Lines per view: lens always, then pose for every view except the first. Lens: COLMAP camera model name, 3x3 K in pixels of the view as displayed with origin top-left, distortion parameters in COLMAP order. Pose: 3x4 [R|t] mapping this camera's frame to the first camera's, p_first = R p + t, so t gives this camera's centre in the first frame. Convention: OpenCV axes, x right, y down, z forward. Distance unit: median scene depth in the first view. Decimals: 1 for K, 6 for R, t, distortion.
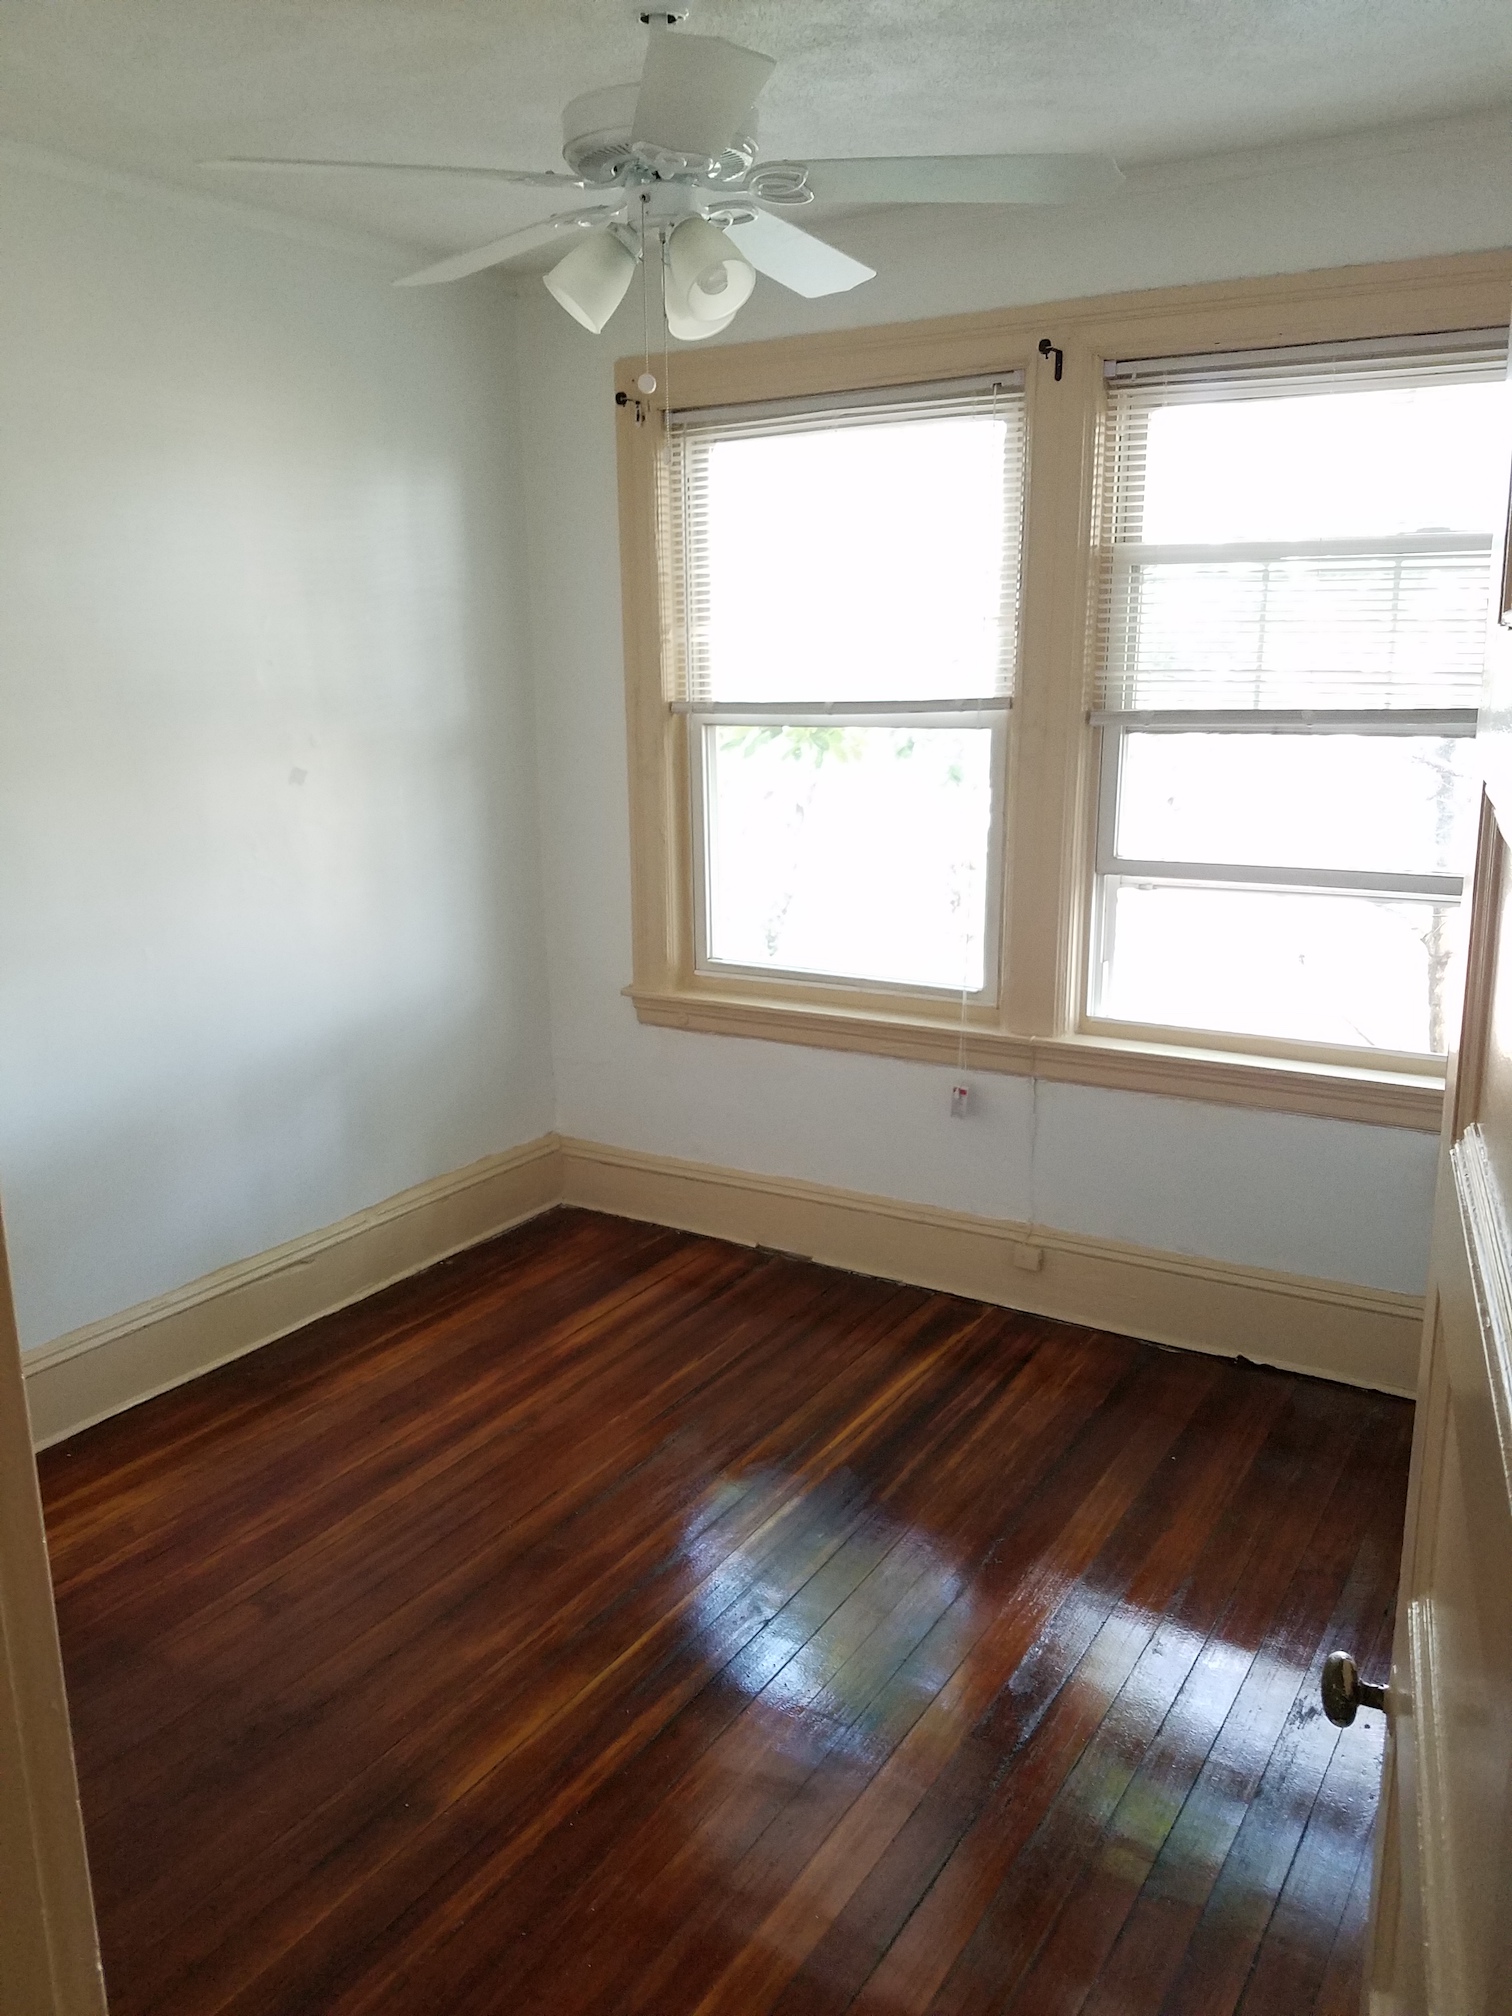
lens RADIAL K [[1551.2, 0, 756.0], [0, 1551.2, 1008.0], [0, 0, 1]] dist [-0.003561, -0.002474]
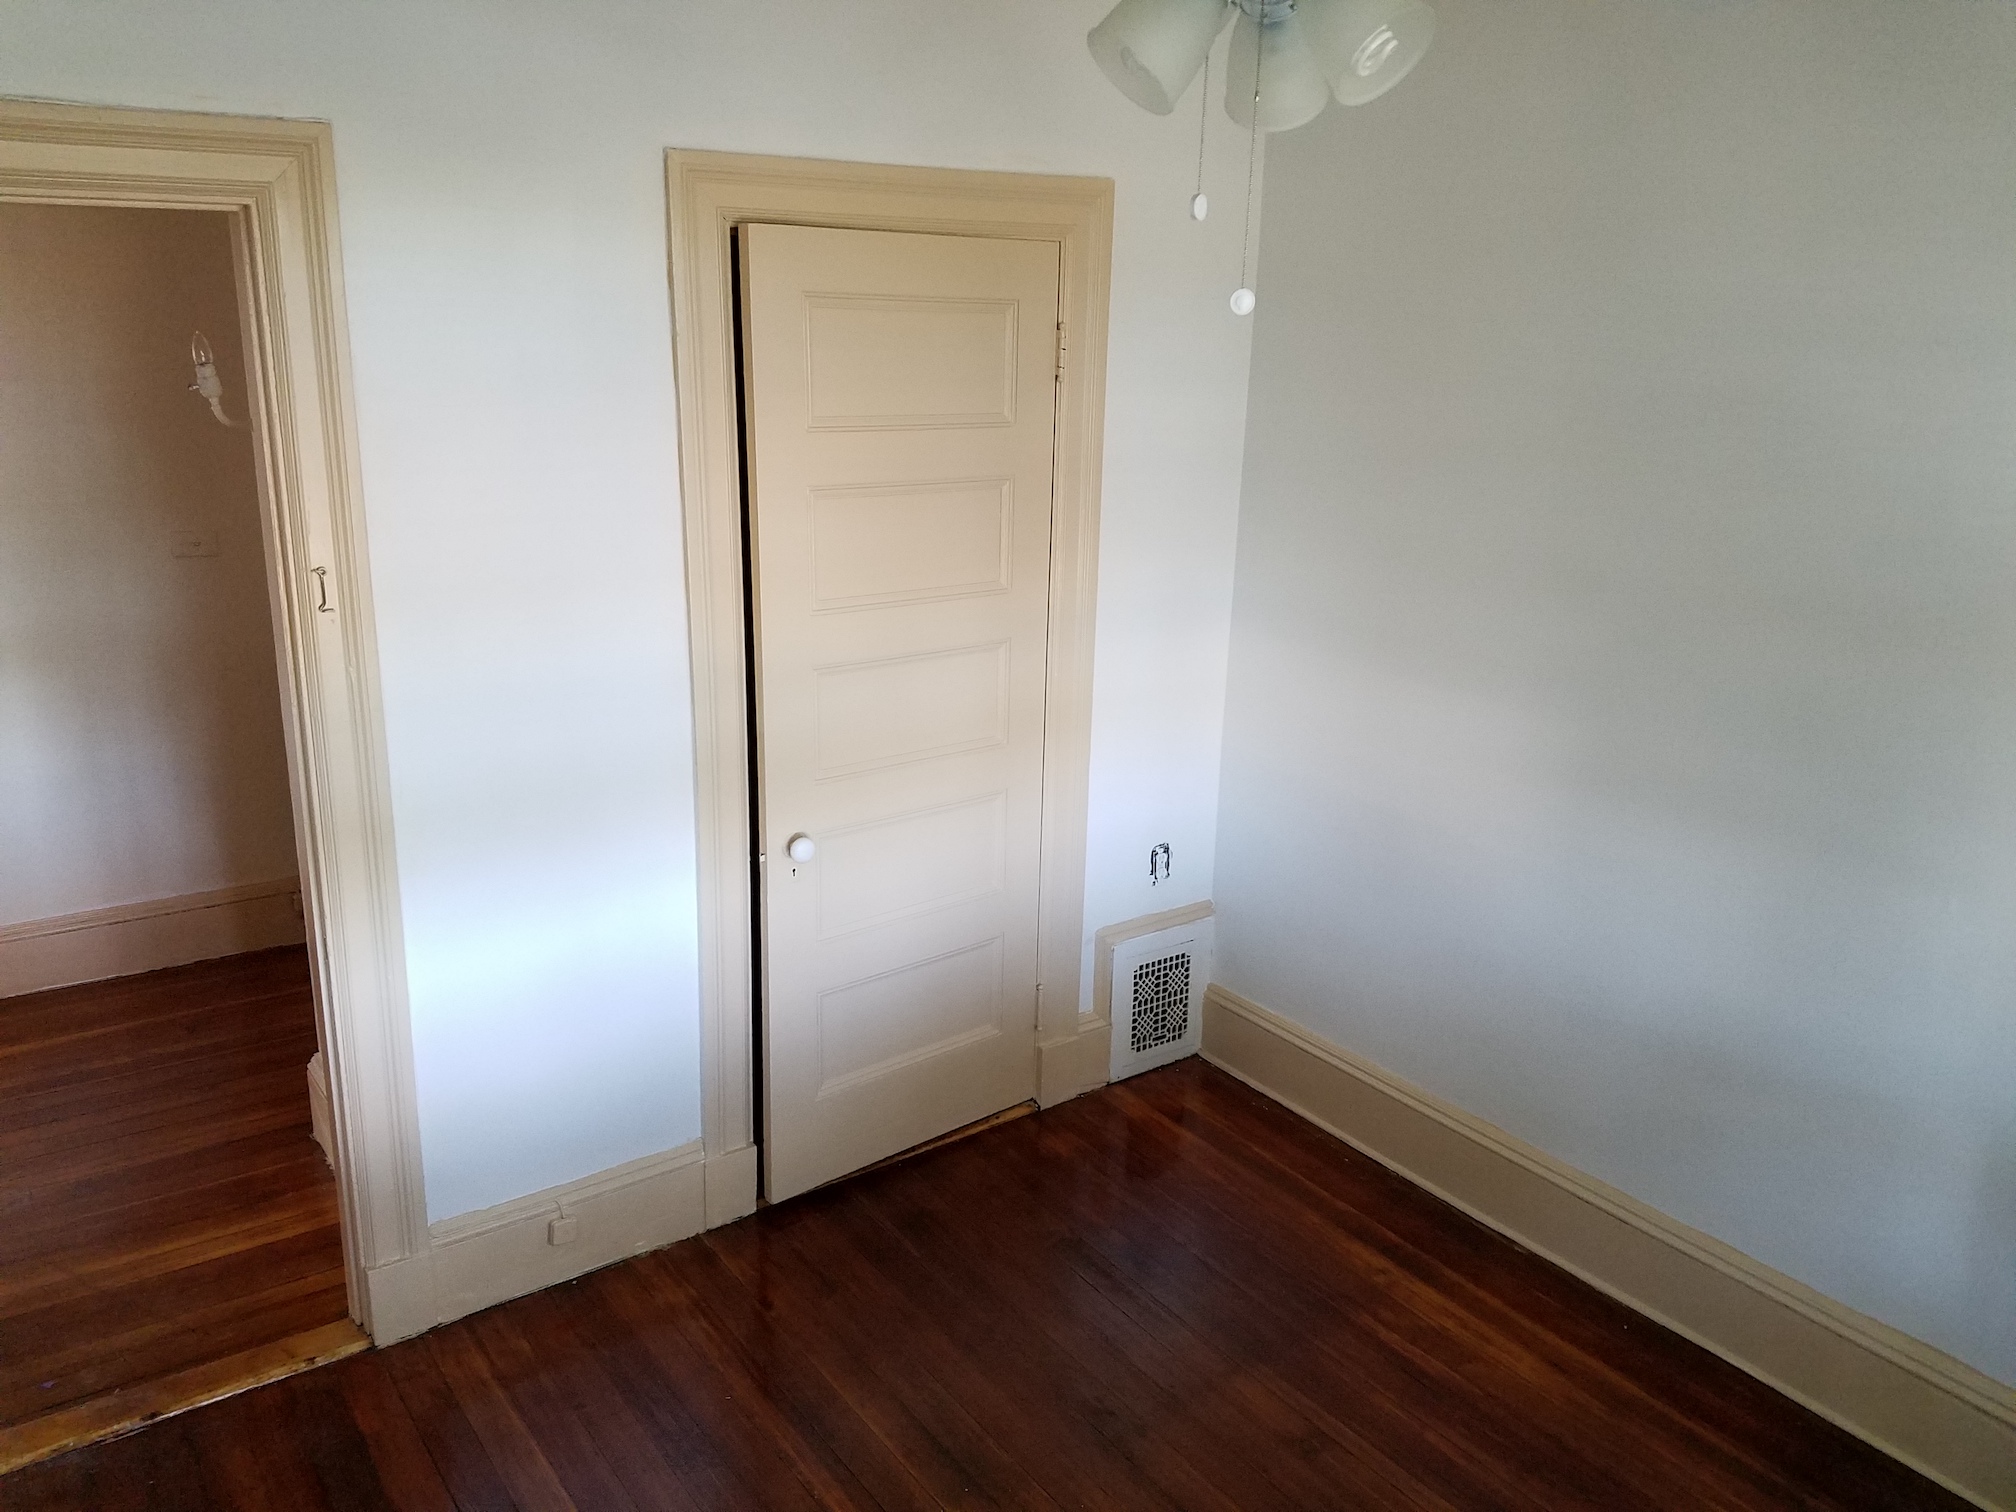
lens RADIAL K [[1551.2, 0, 1008.0], [0, 1551.2, 756.0], [0, 0, 1]] dist [-0.003561, -0.002474]
pose [[-0.383753, 0.256950, -0.886967, 0.390061], [-0.225520, 0.905345, 0.359848, -0.244742], [0.895474, 0.338122, -0.289482, 0.699541]]
